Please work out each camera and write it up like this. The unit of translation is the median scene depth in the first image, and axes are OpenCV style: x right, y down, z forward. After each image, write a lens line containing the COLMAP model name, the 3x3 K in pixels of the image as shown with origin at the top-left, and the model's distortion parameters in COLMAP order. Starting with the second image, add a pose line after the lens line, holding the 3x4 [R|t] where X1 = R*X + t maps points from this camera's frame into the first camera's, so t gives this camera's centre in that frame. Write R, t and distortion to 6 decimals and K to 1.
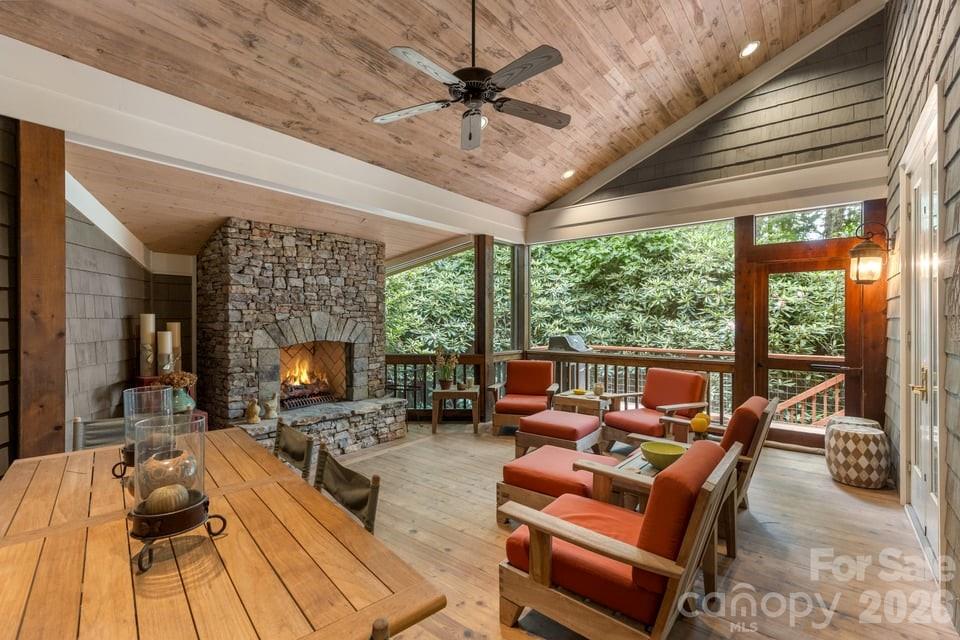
lens RADIAL K [[437.0, 0, 484.2], [0, 437.0, 317.6], [0, 0, 1]] dist [0.007925, -0.000074]
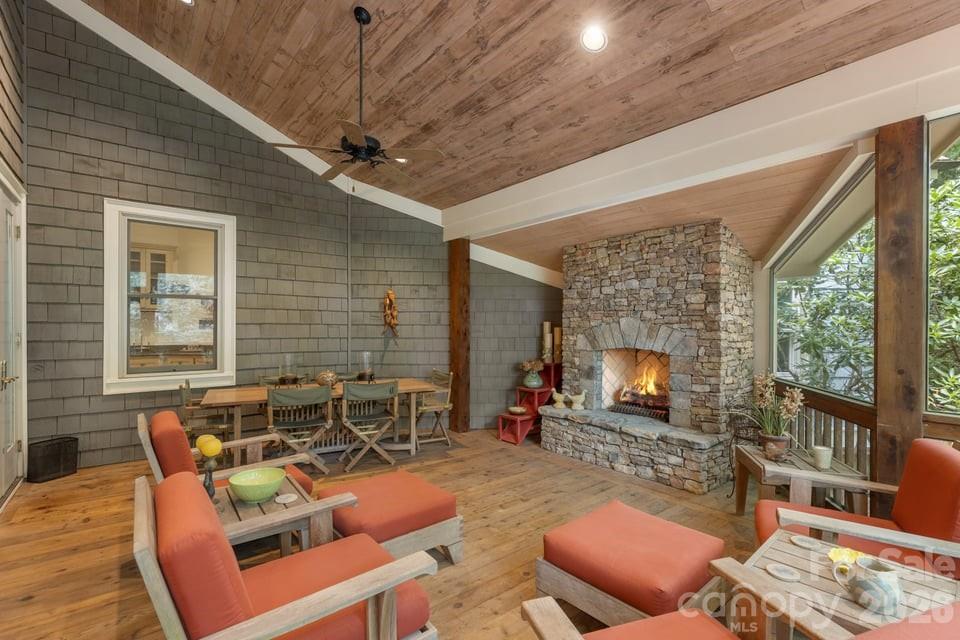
lens RADIAL K [[437.0, 0, 484.5], [0, 437.0, 325.1], [0, 0, 1]] dist [0.007925, -0.000074]
pose [[-0.223424, -0.009803, -0.974672, 0.636623], [-0.010618, 0.999915, -0.007623, 0.013757], [0.974663, 0.008646, -0.223509, 0.916591]]
